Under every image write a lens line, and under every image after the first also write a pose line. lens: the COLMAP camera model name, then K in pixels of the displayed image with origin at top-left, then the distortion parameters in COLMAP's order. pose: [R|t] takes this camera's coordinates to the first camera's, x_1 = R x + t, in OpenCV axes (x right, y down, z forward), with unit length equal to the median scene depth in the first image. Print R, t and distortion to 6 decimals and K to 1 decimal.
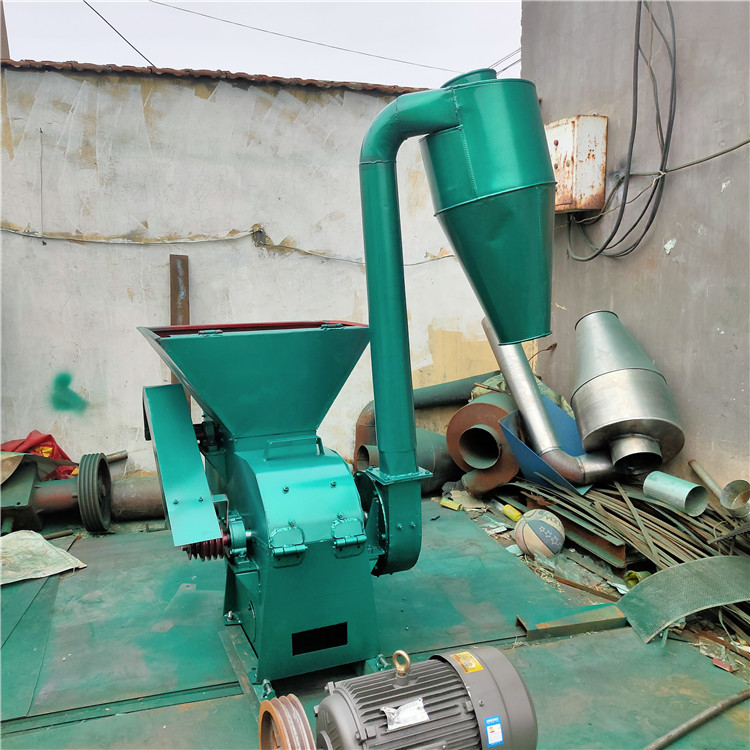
lens RADIAL K [[767.2, 0, 367.4], [0, 767.2, 375.1], [0, 0, 1]] dist [0.048850, -0.011011]
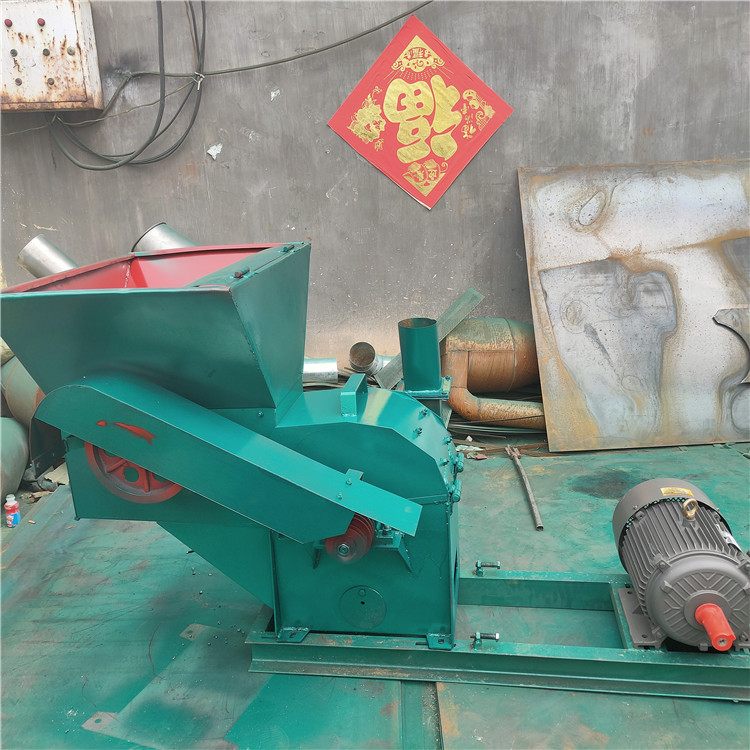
lens RADIAL K [[773.6, 0, 375.0], [0, 773.6, 375.0], [0, 0, 1]] dist [0.070529, -0.060992]
pose [[0.300472, -0.271713, 0.914269, -0.596675], [0.177087, 0.957790, 0.226448, -0.083011], [-0.937207, 0.093864, 0.335906, 0.502998]]
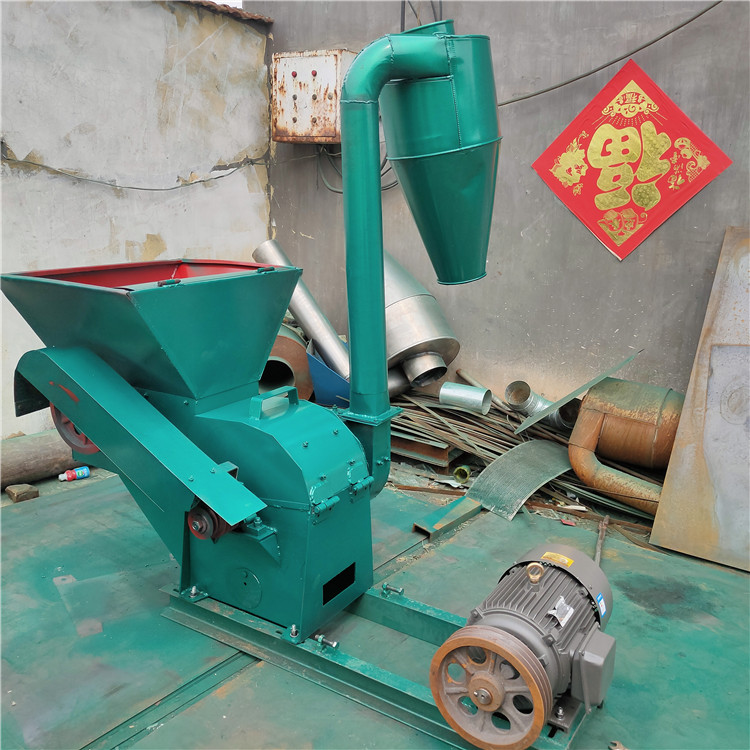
lens RADIAL K [[773.6, 0, 375.0], [0, 773.6, 375.0], [0, 0, 1]] dist [0.070529, -0.060992]
pose [[0.809260, -0.109136, 0.577224, -0.384959], [0.045350, 0.991265, 0.123840, -0.036000], [-0.585697, -0.074042, 0.807141, 0.110734]]
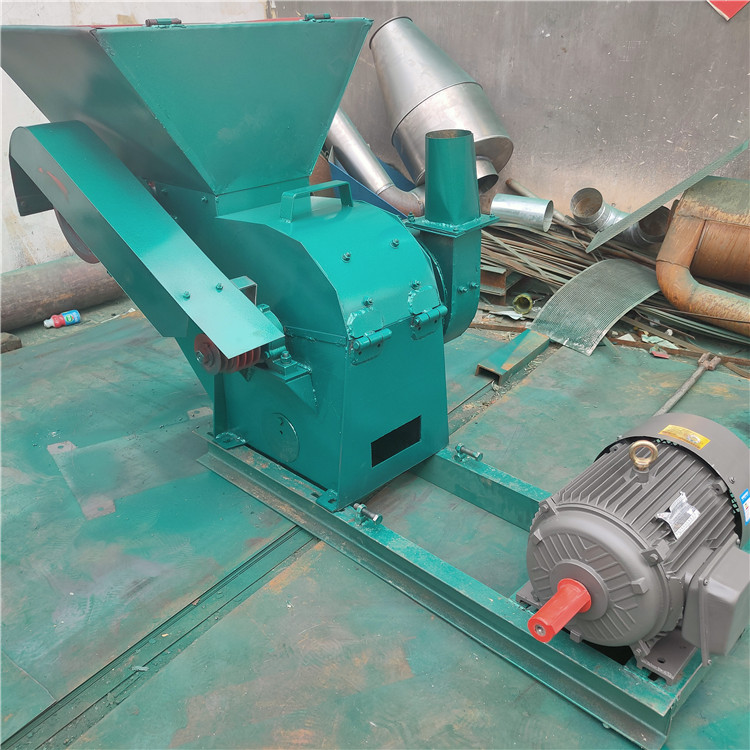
lens RADIAL K [[773.6, 0, 375.0], [0, 773.6, 375.0], [0, 0, 1]] dist [0.070529, -0.060992]
pose [[0.800202, -0.255267, 0.542694, -0.332905], [0.081484, 0.942779, 0.323307, 0.010019], [-0.594170, -0.214490, 0.775214, 0.277701]]
